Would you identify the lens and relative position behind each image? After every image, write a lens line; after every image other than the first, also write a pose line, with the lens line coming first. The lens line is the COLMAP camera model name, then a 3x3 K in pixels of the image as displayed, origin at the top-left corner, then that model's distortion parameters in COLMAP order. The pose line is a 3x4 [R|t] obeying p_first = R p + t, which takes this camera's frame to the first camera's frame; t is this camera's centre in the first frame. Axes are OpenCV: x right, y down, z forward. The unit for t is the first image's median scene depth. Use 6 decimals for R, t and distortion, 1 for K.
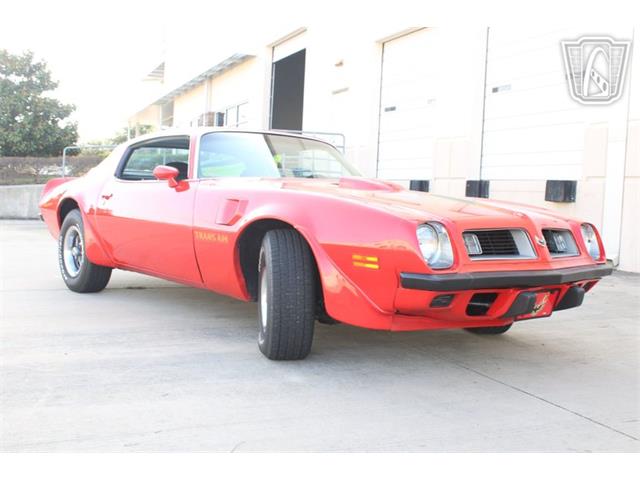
lens RADIAL K [[739.0, 0, 320.0], [0, 739.0, 240.0], [0, 0, 1]] dist [-0.079744, 0.045787]
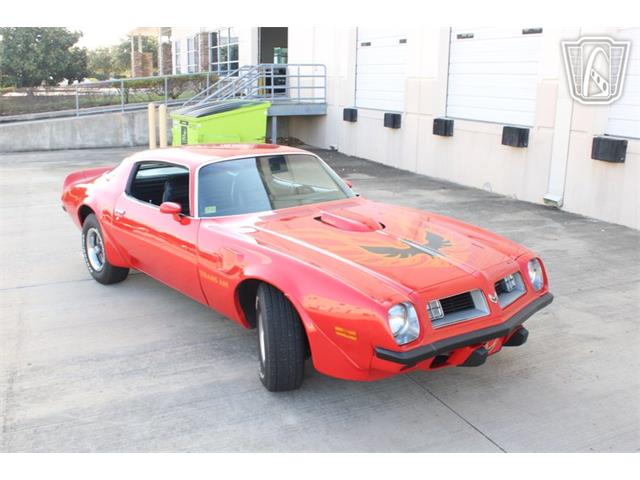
lens RADIAL K [[641.4, 0, 323.0], [0, 641.4, 240.7], [0, 0, 1]] dist [-0.143136, 0.158326]
pose [[0.999256, -0.033543, 0.019037, 0.005649], [0.029395, 0.981895, 0.187132, -0.171514], [-0.024970, -0.186433, 0.982150, 0.009930]]
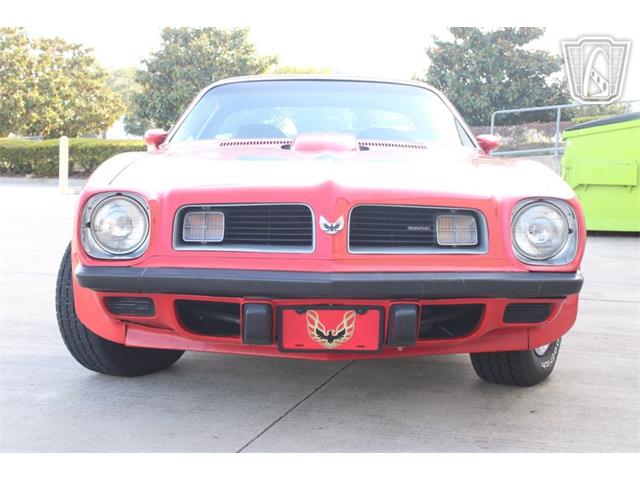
lens RADIAL K [[967.8, 0, 320.0], [0, 967.8, 240.0], [0, 0, 1]] dist [-0.010961, -0.028252]
pose [[0.775984, 0.027892, -0.630135, 0.475242], [-0.024229, 0.999603, 0.014408, 0.001323], [0.630287, 0.004087, 0.776352, 0.220481]]
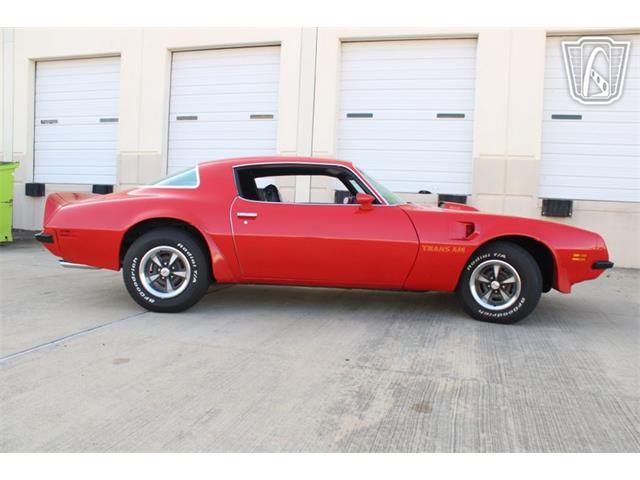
lens RADIAL K [[542.1, 0, 325.1], [0, 542.1, 240.2], [0, 0, 1]] dist [-0.169973, 0.156870]
pose [[0.620592, -0.066025, 0.781349, -0.742456], [0.034648, 0.997784, 0.056795, -0.059388], [-0.783368, -0.008174, 0.621504, 0.378640]]
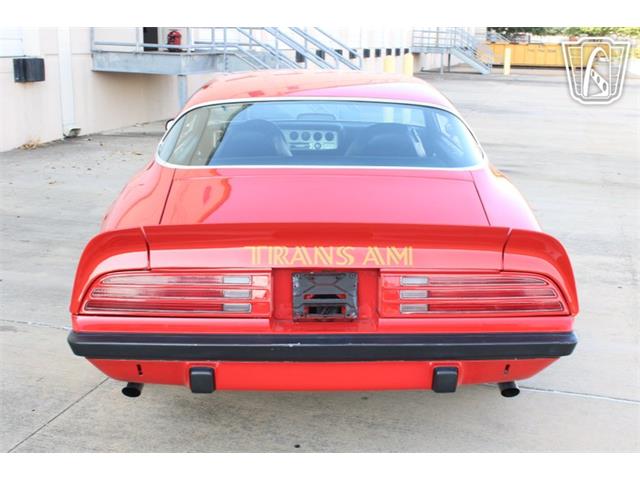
lens RADIAL K [[813.0, 0, 320.0], [0, 813.0, 240.0], [0, 0, 1]] dist [-0.029288, -0.050151]
pose [[-0.780201, -0.198244, 0.593284, -0.568690], [-0.004381, 0.950160, 0.311732, -0.220267], [-0.625514, 0.240615, -0.742184, 1.505607]]
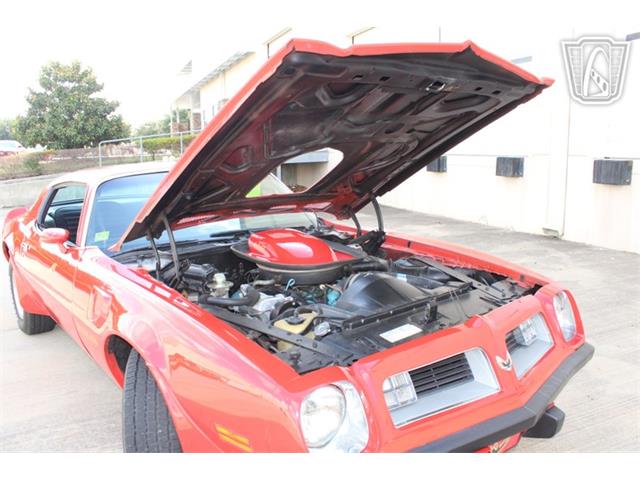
lens RADIAL K [[542.1, 0, 325.1], [0, 542.1, 240.2], [0, 0, 1]] dist [-0.169973, 0.156870]
pose [[0.998079, -0.060581, -0.012998, 0.086935], [0.061641, 0.992097, 0.109285, -0.104436], [0.006274, -0.109877, 0.993925, 0.308003]]
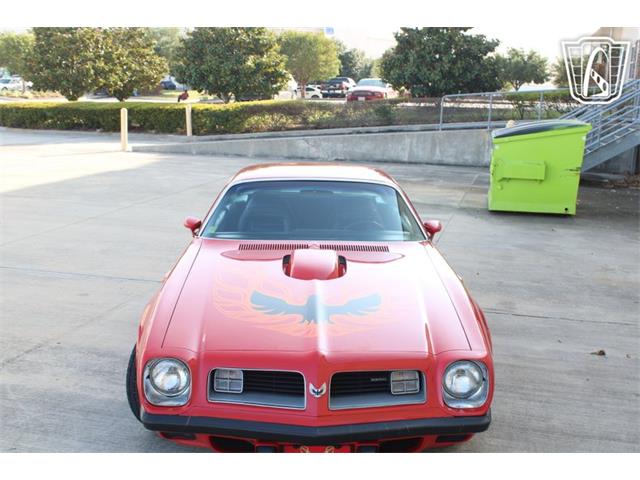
lens RADIAL K [[714.0, 0, 320.0], [0, 714.0, 240.0], [0, 0, 1]] dist [-0.073946, 0.013105]
pose [[0.780390, 0.109181, -0.615687, 0.479031], [-0.026833, 0.989579, 0.141472, -0.175782], [0.624717, -0.093882, 0.775187, 0.214606]]
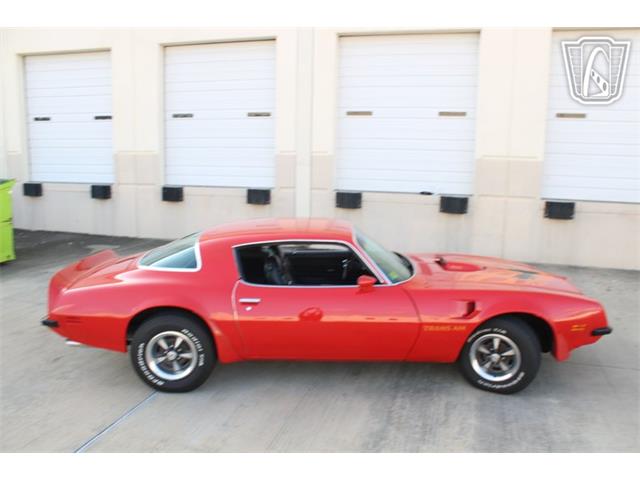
lens RADIAL K [[544.9, 0, 327.1], [0, 544.9, 239.2], [0, 0, 1]] dist [-0.173328, 0.155653]
pose [[0.617952, -0.154152, 0.770956, -0.726635], [0.057690, 0.986837, 0.151076, -0.234949], [-0.784097, -0.048882, 0.618711, 0.380397]]
